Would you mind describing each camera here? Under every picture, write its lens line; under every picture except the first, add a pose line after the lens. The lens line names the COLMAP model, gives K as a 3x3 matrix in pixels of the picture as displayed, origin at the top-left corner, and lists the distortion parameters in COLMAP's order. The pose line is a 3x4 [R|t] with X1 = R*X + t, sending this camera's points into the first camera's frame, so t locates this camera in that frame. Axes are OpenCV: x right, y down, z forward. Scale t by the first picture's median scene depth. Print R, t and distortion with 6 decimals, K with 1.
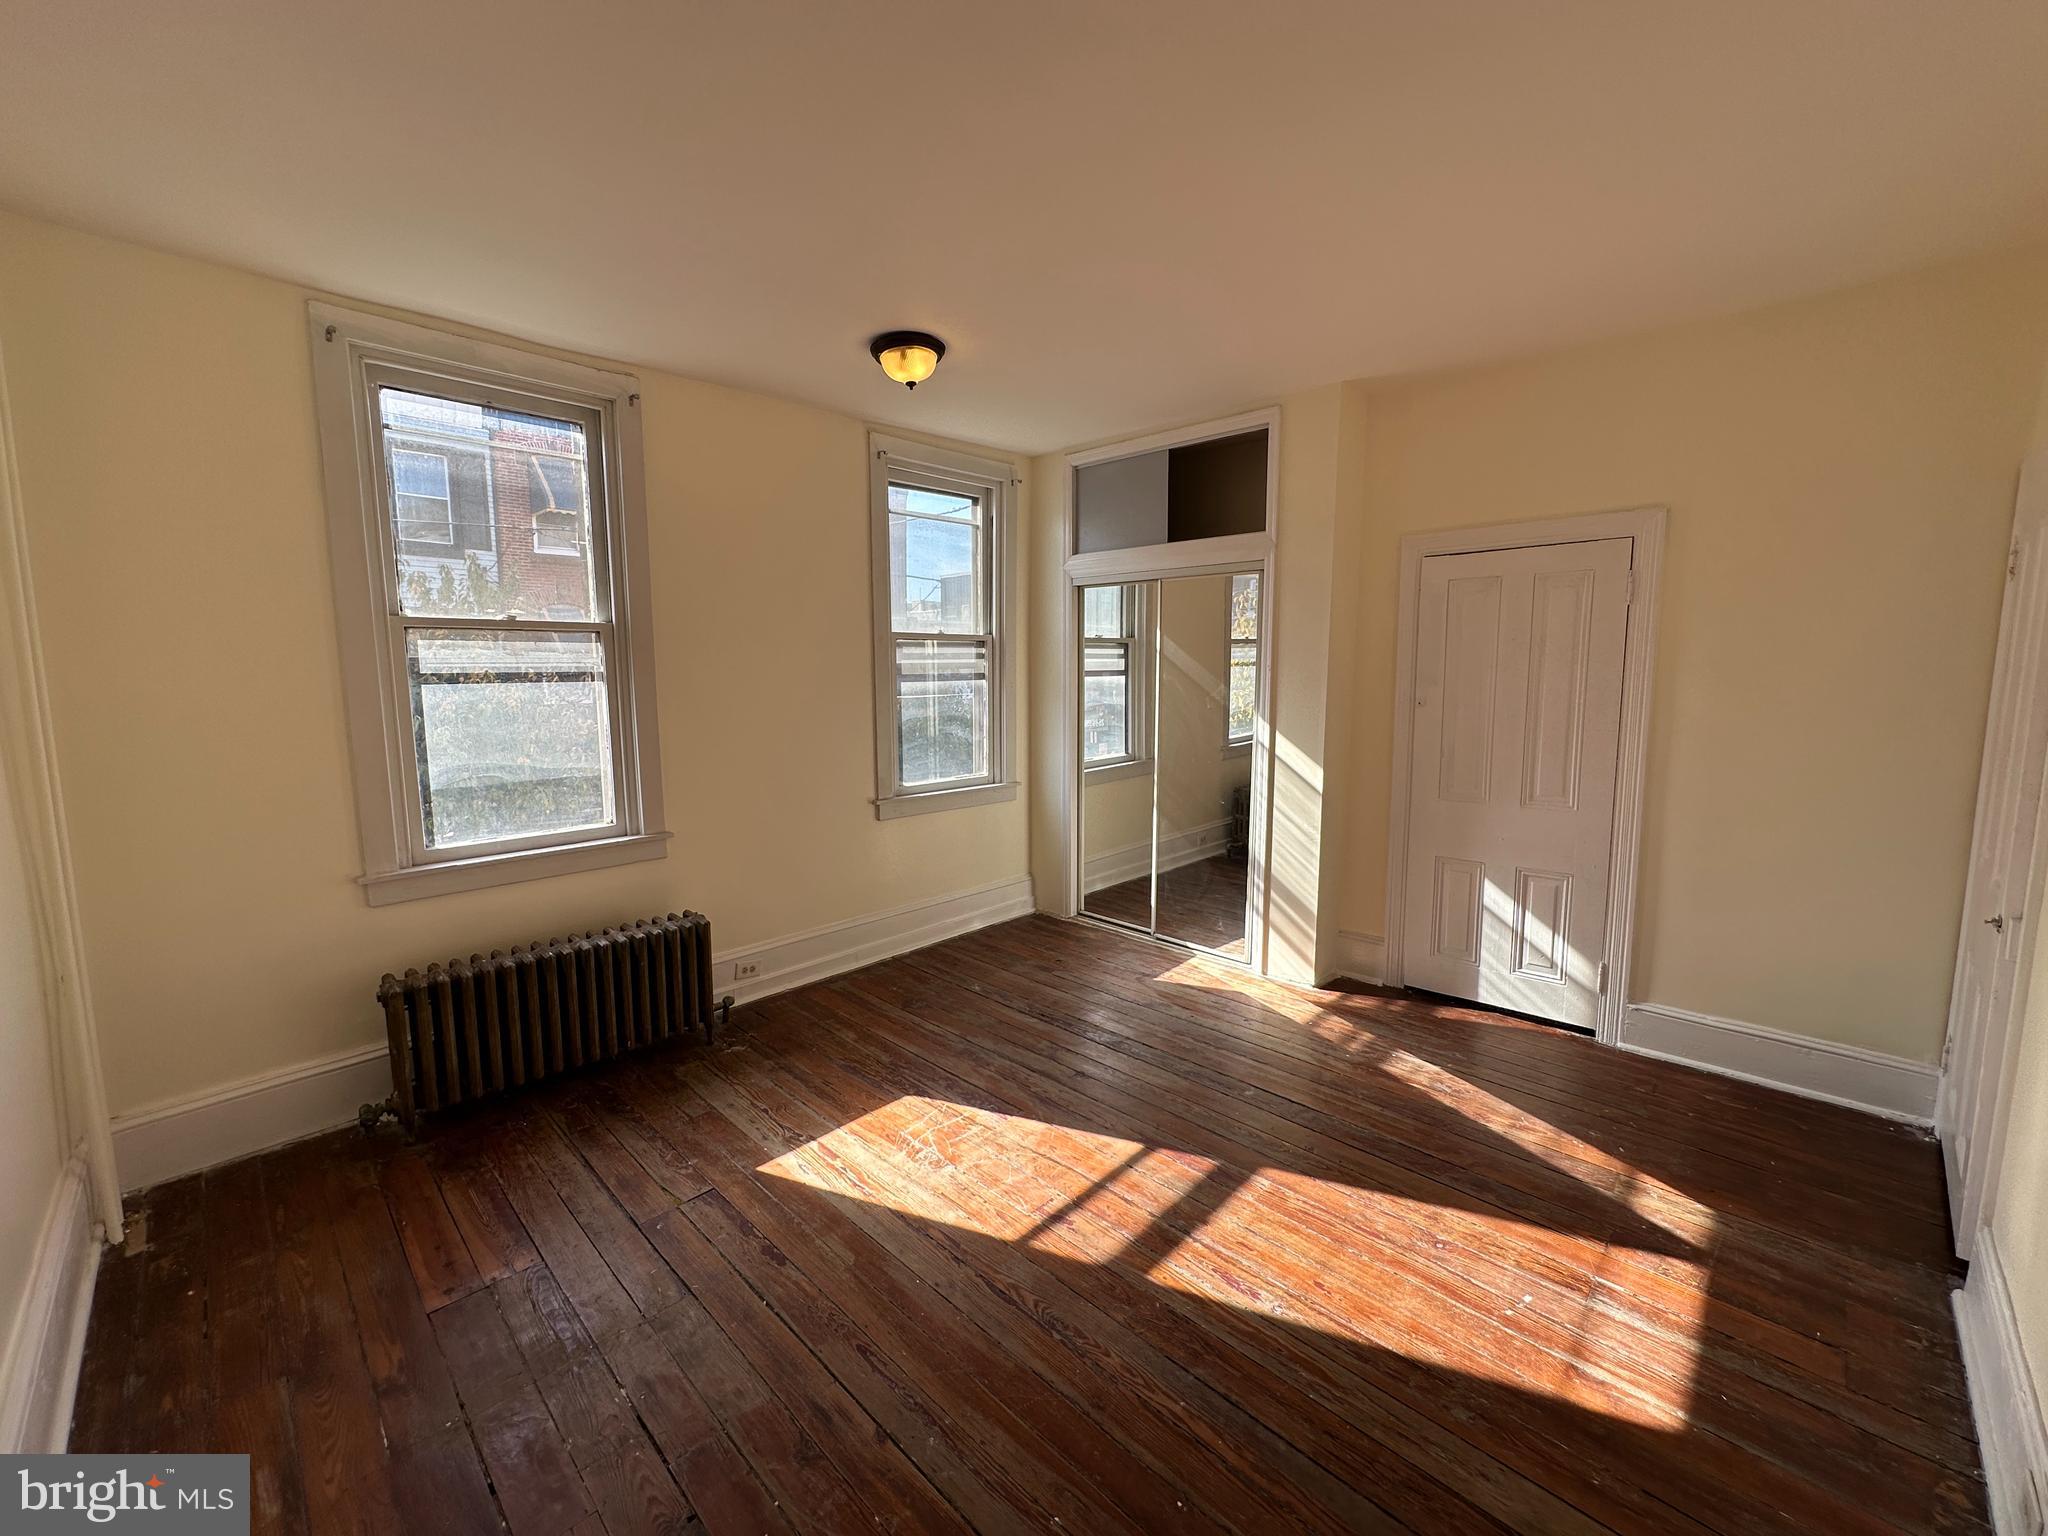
lens RADIAL K [[814.6, 0, 1024.6], [0, 814.6, 760.4], [0, 0, 1]] dist [-0.002738, 0.000787]
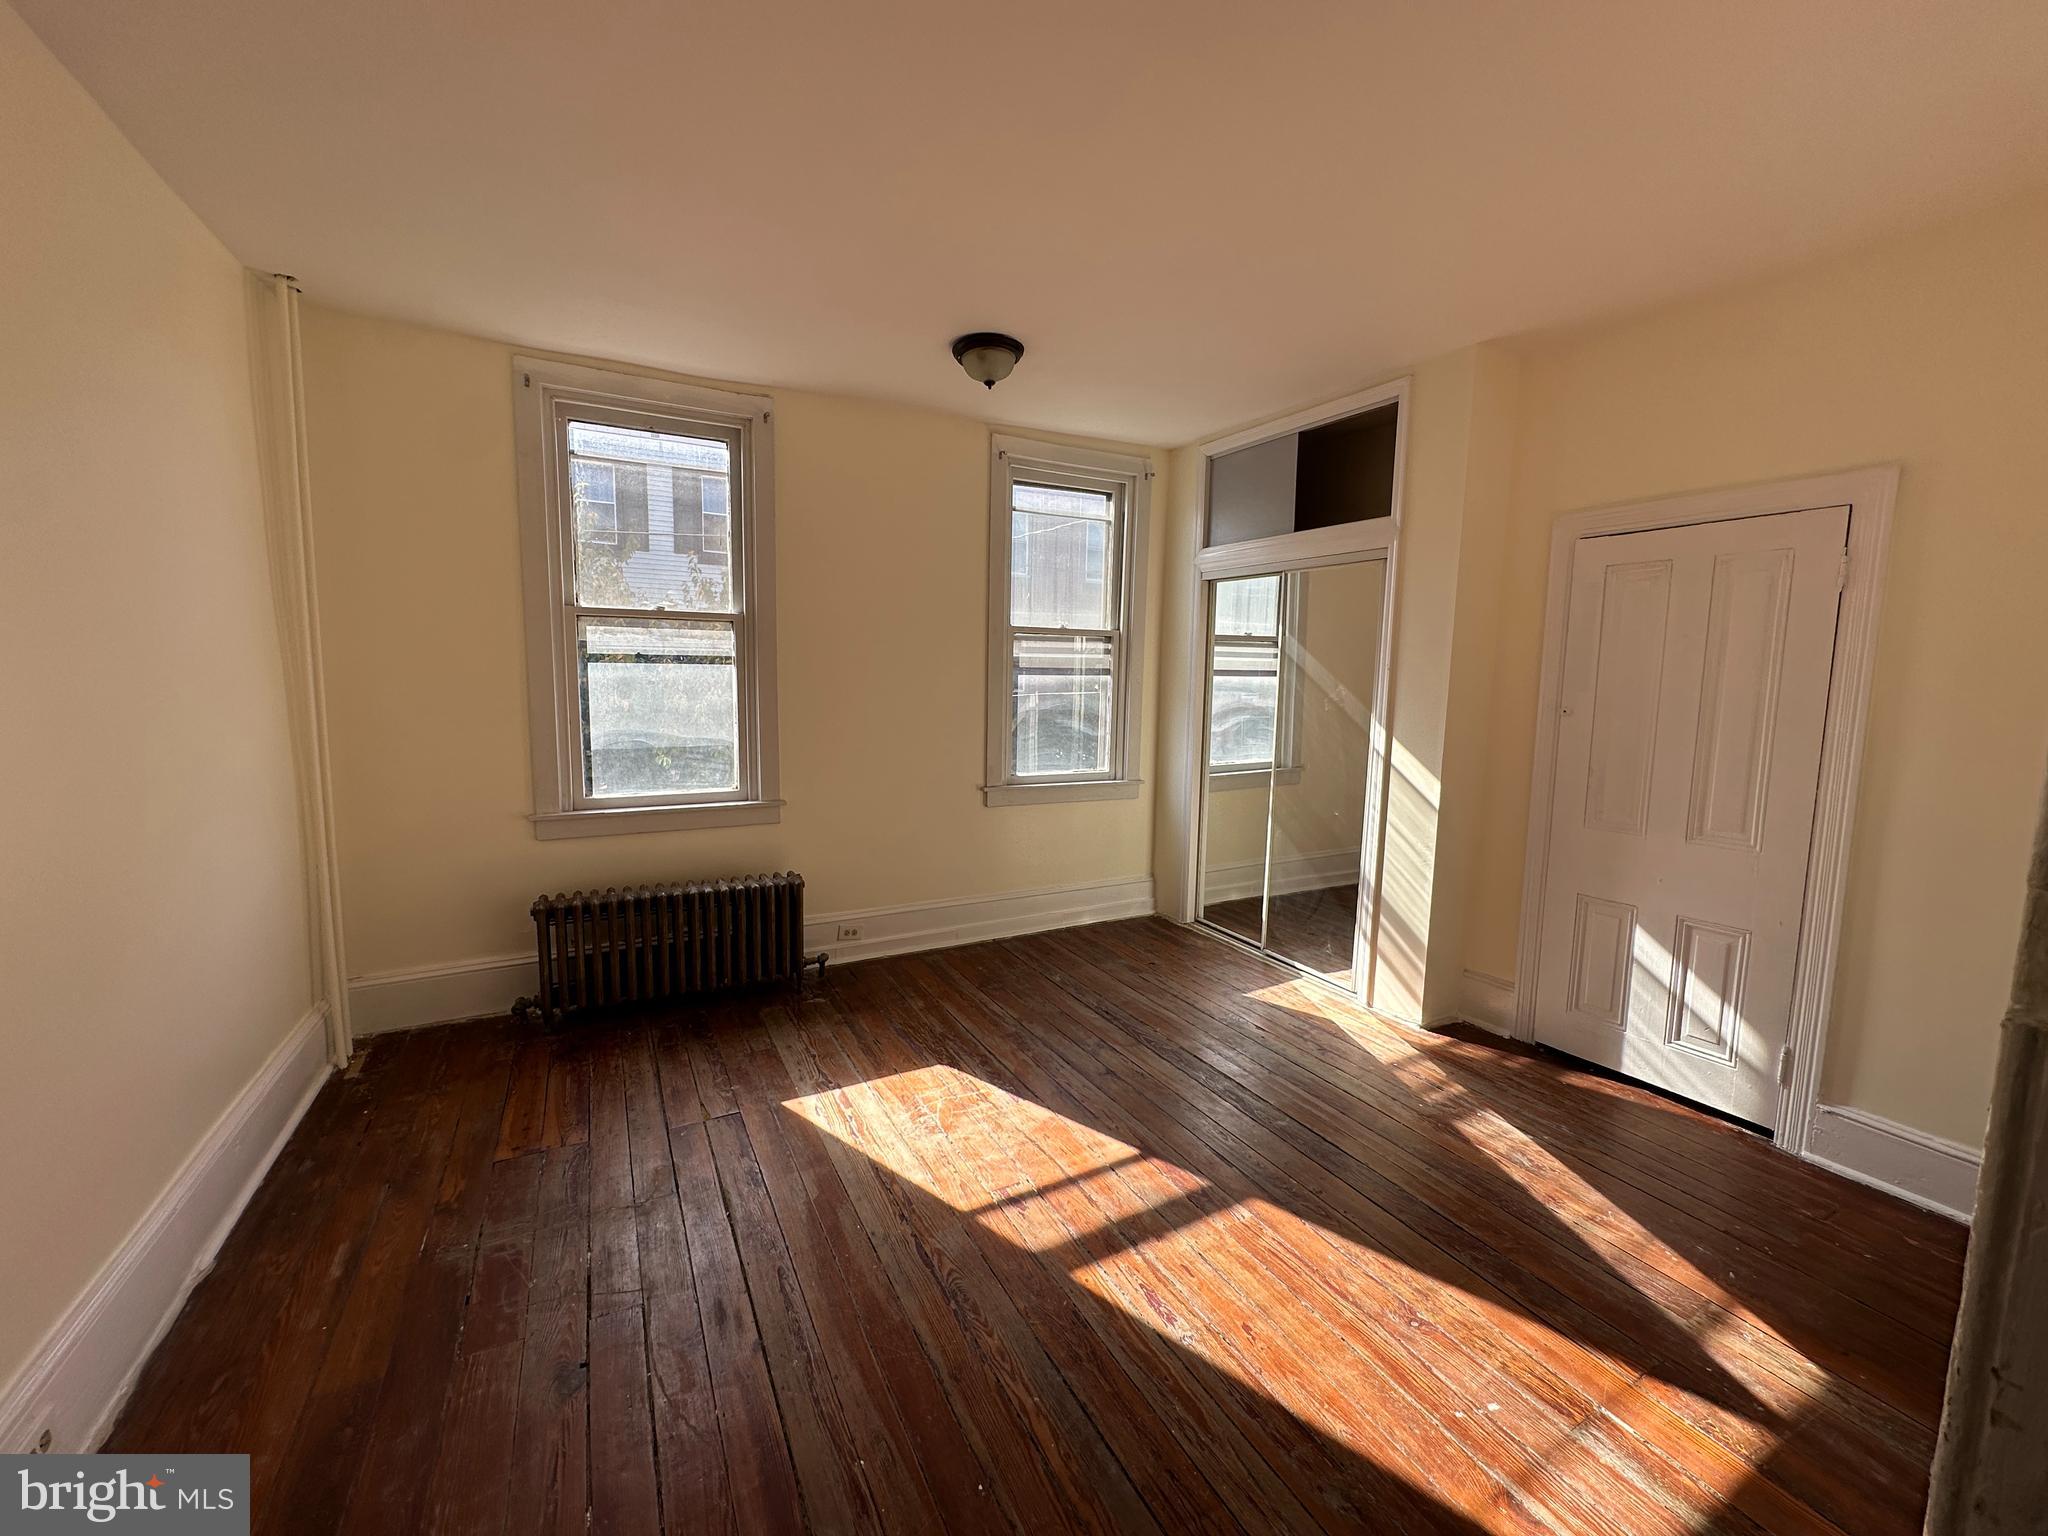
lens RADIAL K [[814.6, 0, 1024.6], [0, 814.6, 760.4], [0, 0, 1]] dist [-0.002738, 0.000787]
pose [[0.953882, 0.054915, -0.295117, 0.225220], [-0.056320, 0.998406, 0.003743, 0.010514], [0.294852, 0.013051, 0.955454, 0.026242]]
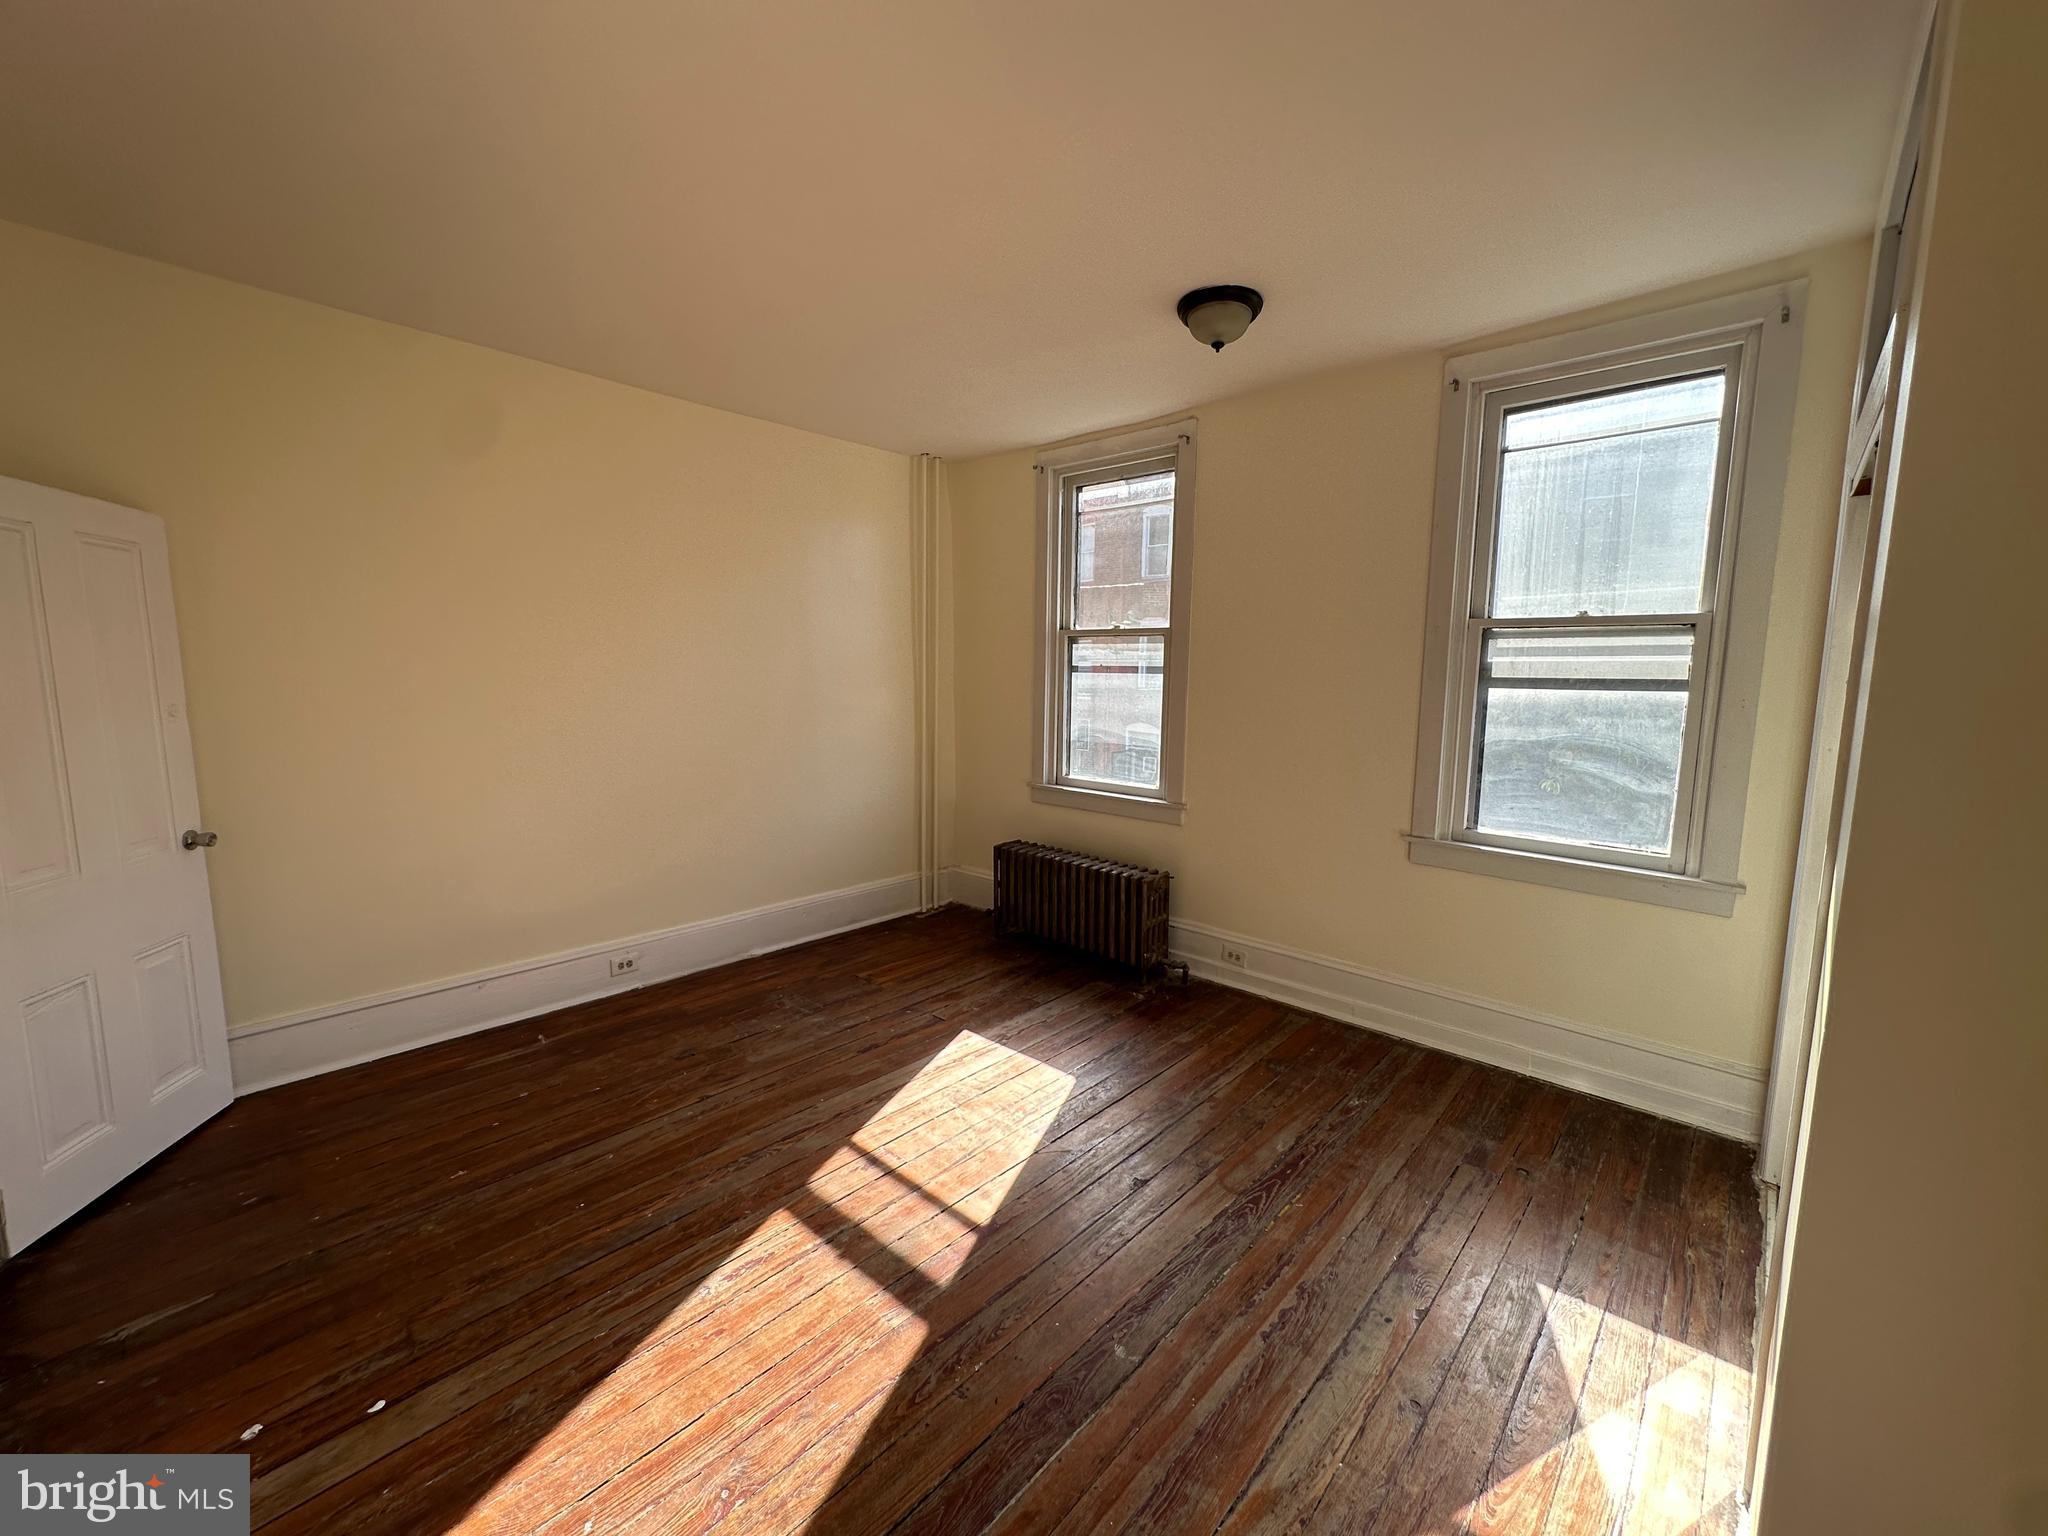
lens RADIAL K [[814.6, 0, 1024.6], [0, 814.6, 760.4], [0, 0, 1]] dist [-0.002738, 0.000787]
pose [[0.029756, 0.123162, -0.991940, 0.756988], [-0.124668, 0.985088, 0.118571, -0.090783], [0.991752, 0.120135, 0.044666, 0.768658]]
